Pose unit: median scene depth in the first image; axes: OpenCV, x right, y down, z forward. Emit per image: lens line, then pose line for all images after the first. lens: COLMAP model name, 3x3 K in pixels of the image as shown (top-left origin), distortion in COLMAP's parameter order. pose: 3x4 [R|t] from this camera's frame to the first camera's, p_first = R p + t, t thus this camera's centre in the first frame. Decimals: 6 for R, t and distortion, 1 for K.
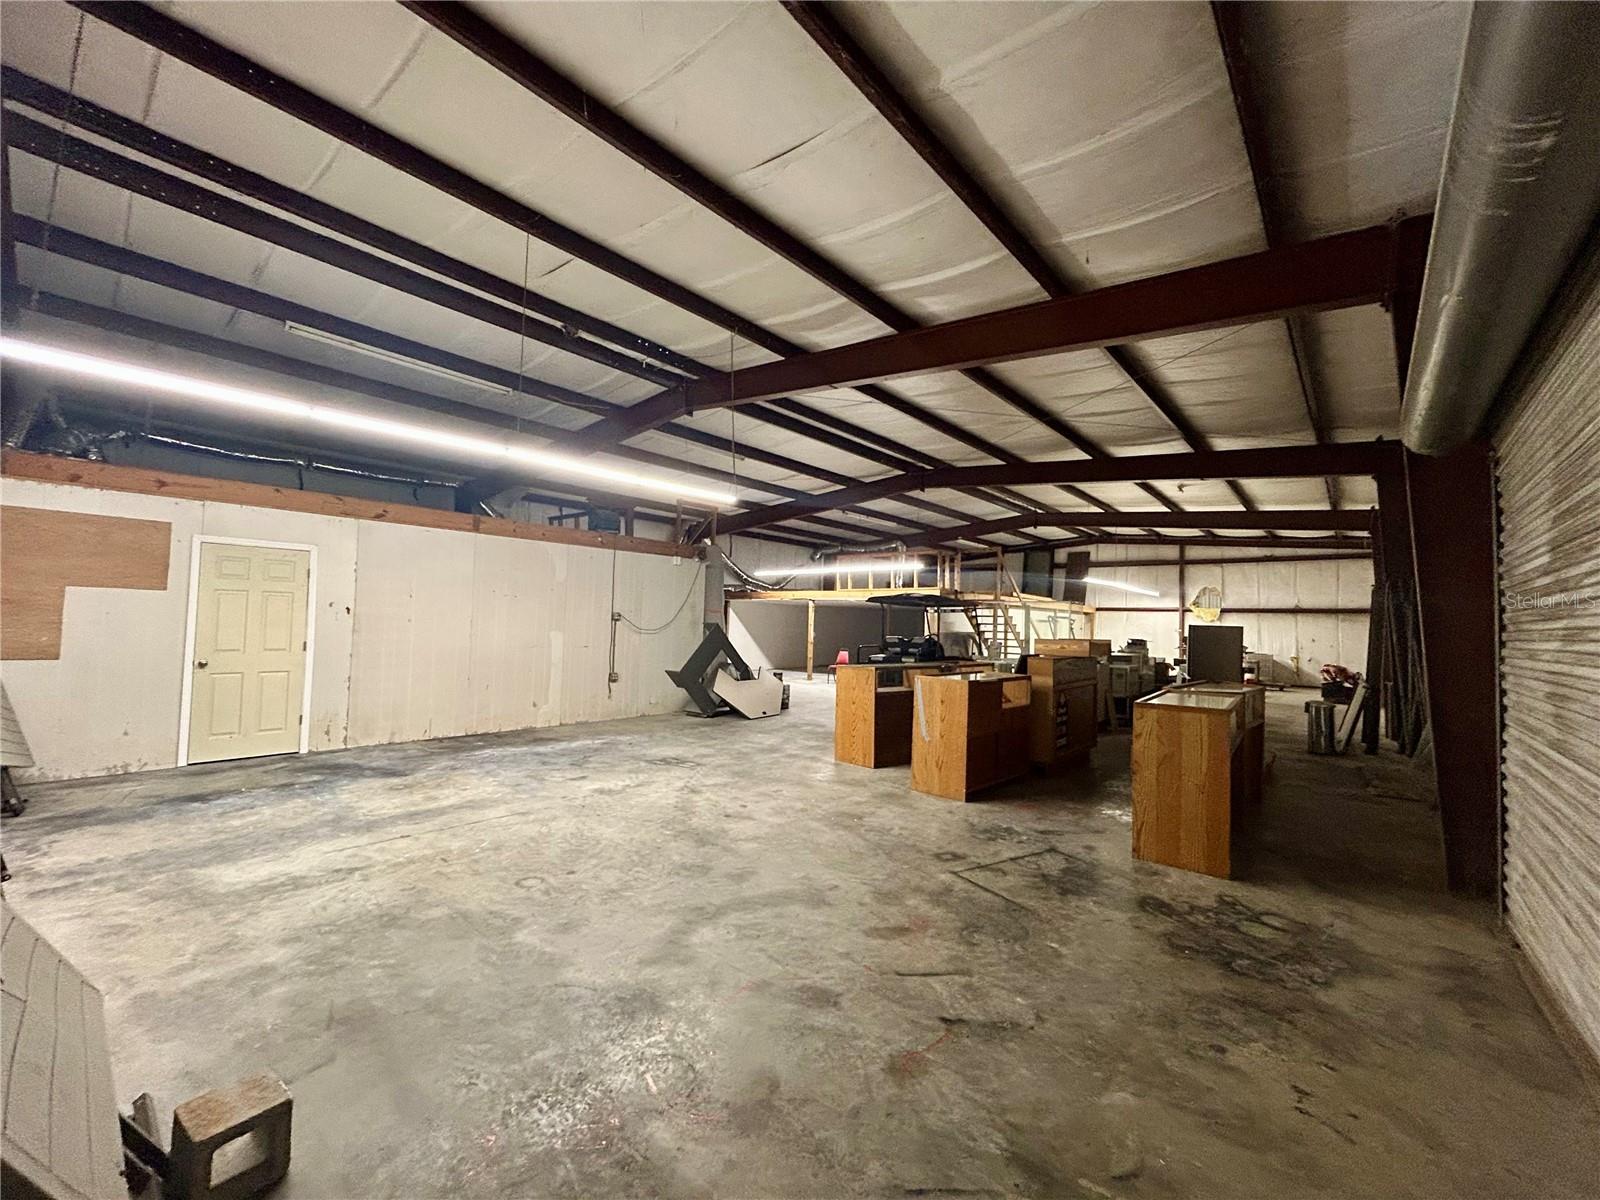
lens RADIAL K [[650.8, 0, 800.0], [0, 650.8, 600.0], [0, 0, 1]] dist [0.000409, 0.000027]
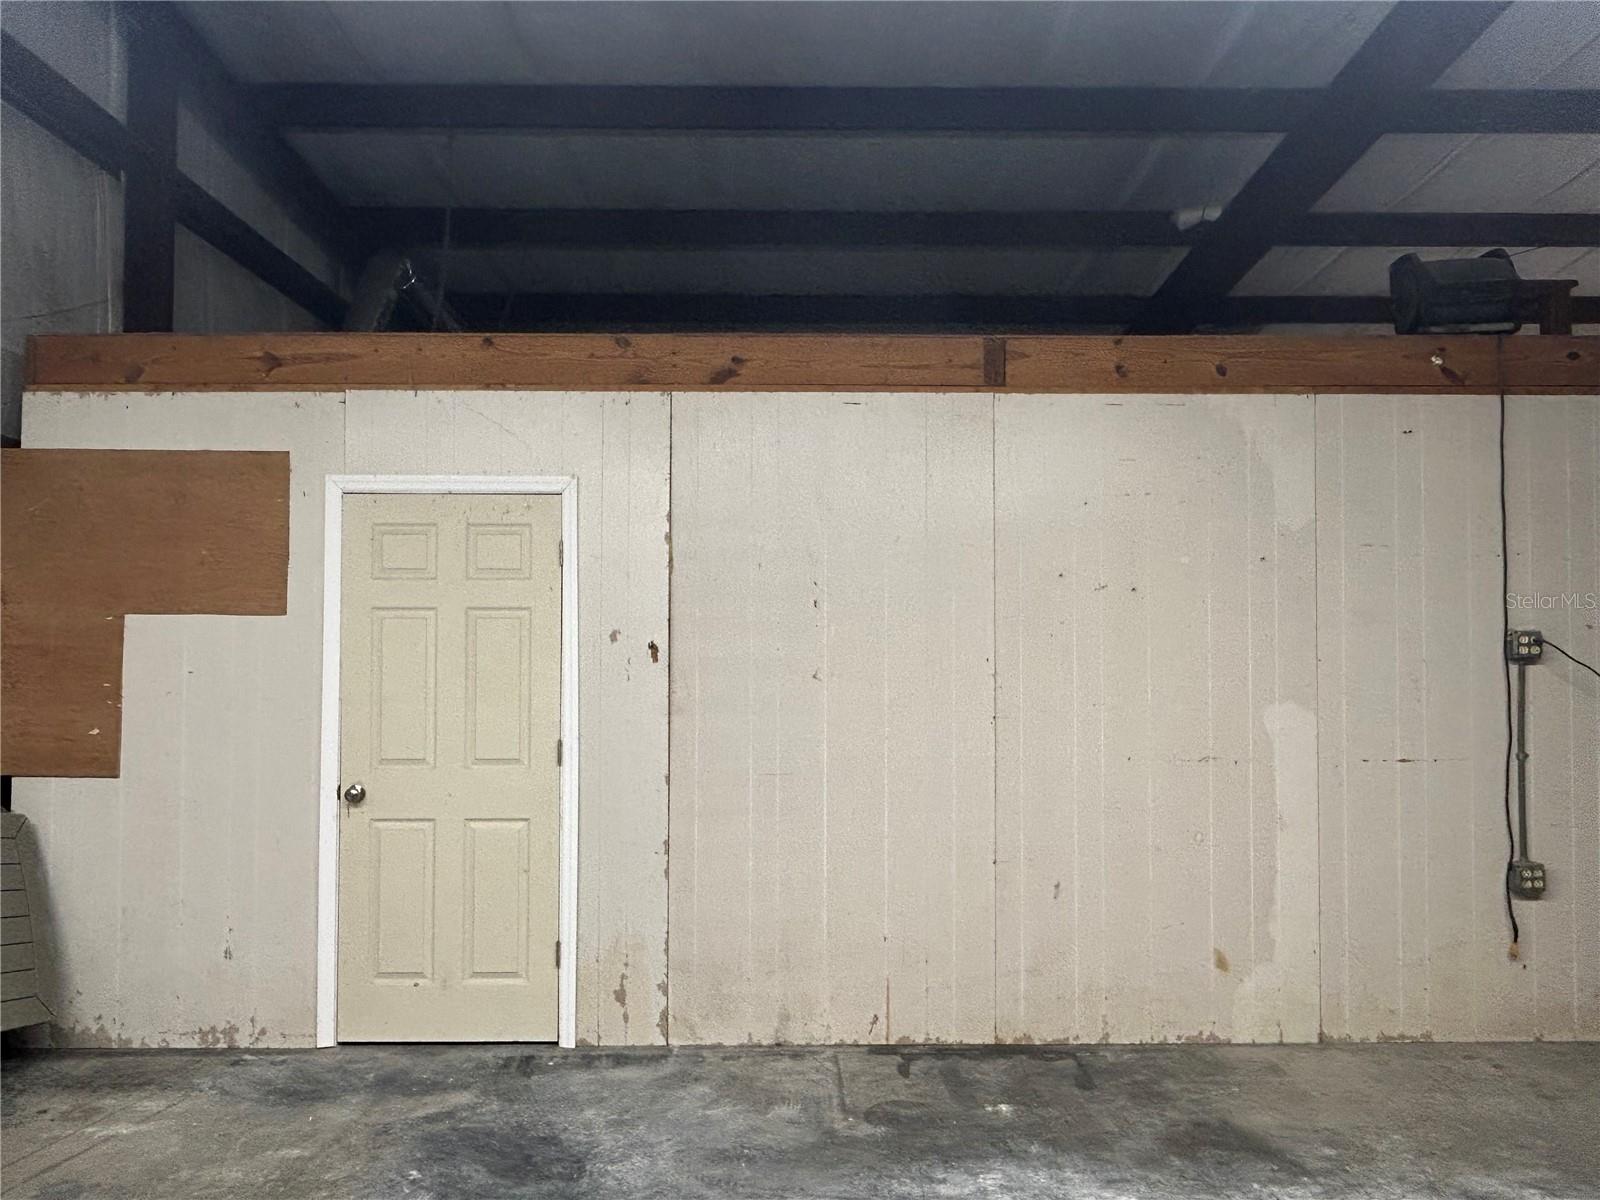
lens RADIAL K [[1104.0, 0, 800.0], [0, 1104.0, 600.0], [0, 0, 1]] dist [-0.005580, -0.002943]
pose [[0.661658, -0.053966, -0.747862, -0.205713], [0.044385, 0.998477, -0.032781, 0.011942], [0.748491, -0.011504, 0.663045, 0.701625]]
